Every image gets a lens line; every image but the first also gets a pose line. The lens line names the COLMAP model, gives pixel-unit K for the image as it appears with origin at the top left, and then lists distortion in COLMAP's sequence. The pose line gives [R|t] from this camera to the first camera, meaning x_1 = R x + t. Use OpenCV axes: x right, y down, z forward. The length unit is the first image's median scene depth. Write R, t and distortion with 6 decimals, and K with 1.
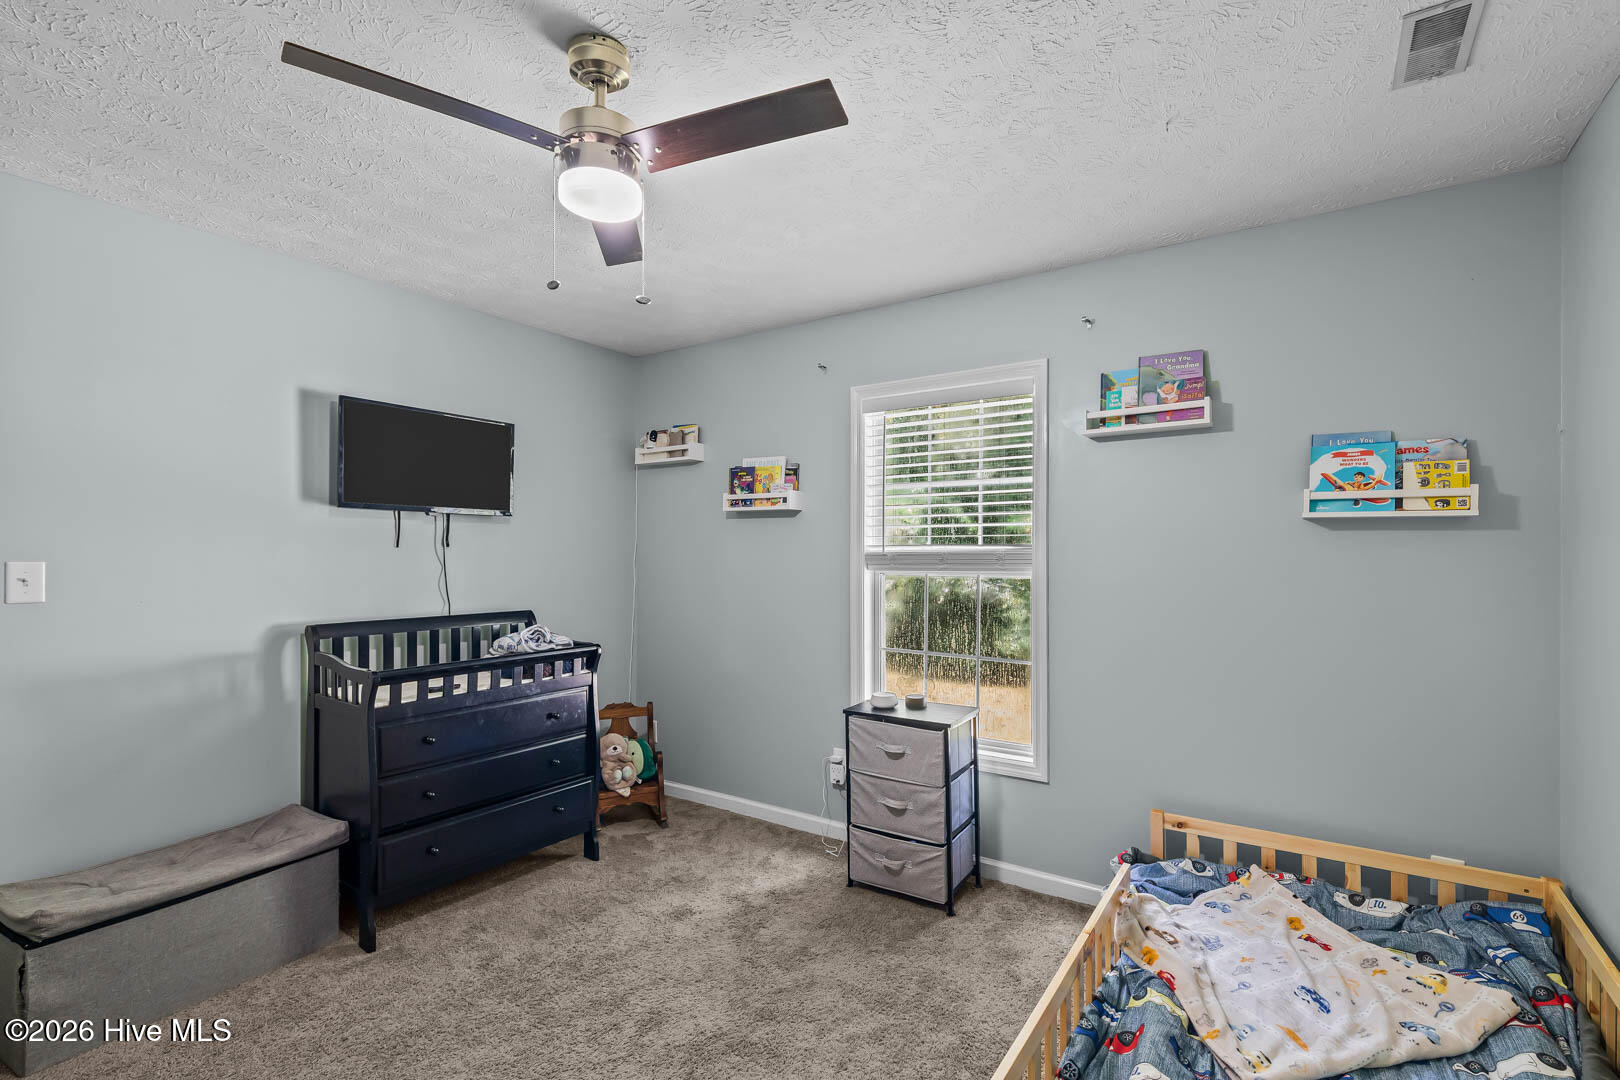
lens RADIAL K [[727.5, 0, 823.1], [0, 727.5, 544.6], [0, 0, 1]] dist [0.003583, -0.000158]
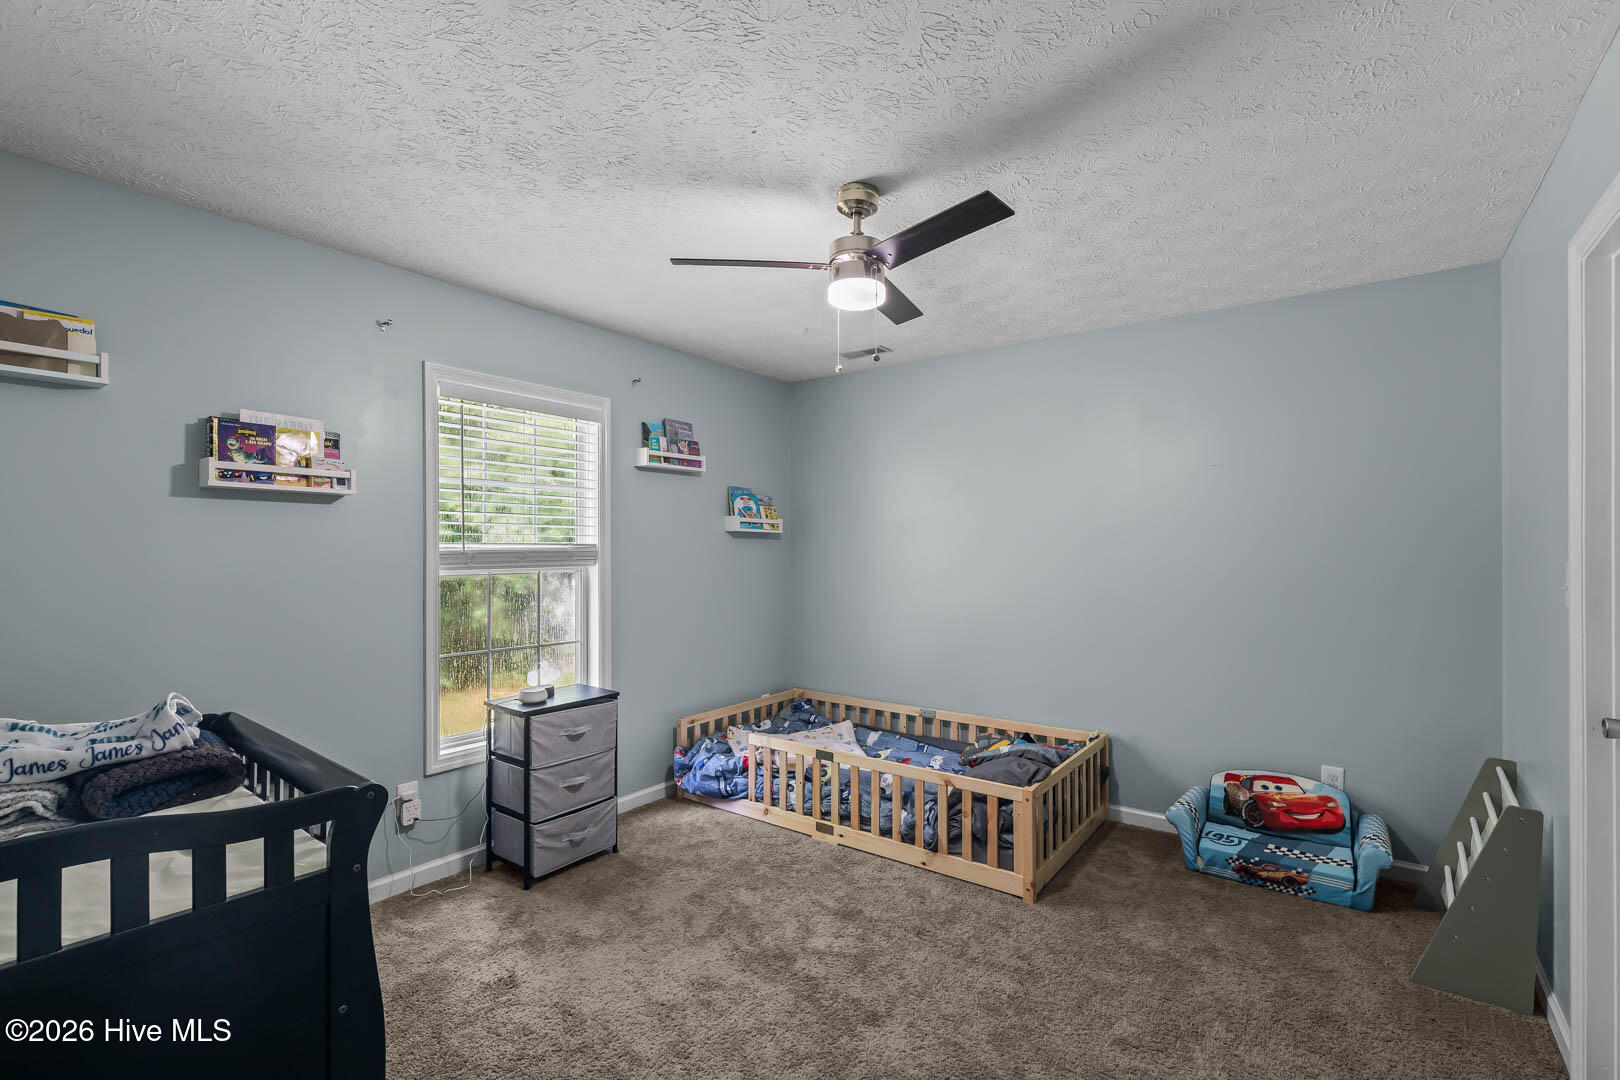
lens RADIAL K [[727.5, 0, 823.1], [0, 727.5, 544.6], [0, 0, 1]] dist [0.003583, -0.000158]
pose [[0.044746, 0.008912, 0.998959, -1.000610], [-0.006047, 0.999944, -0.008650, 0.009885], [-0.998980, -0.005654, 0.044797, 0.596512]]
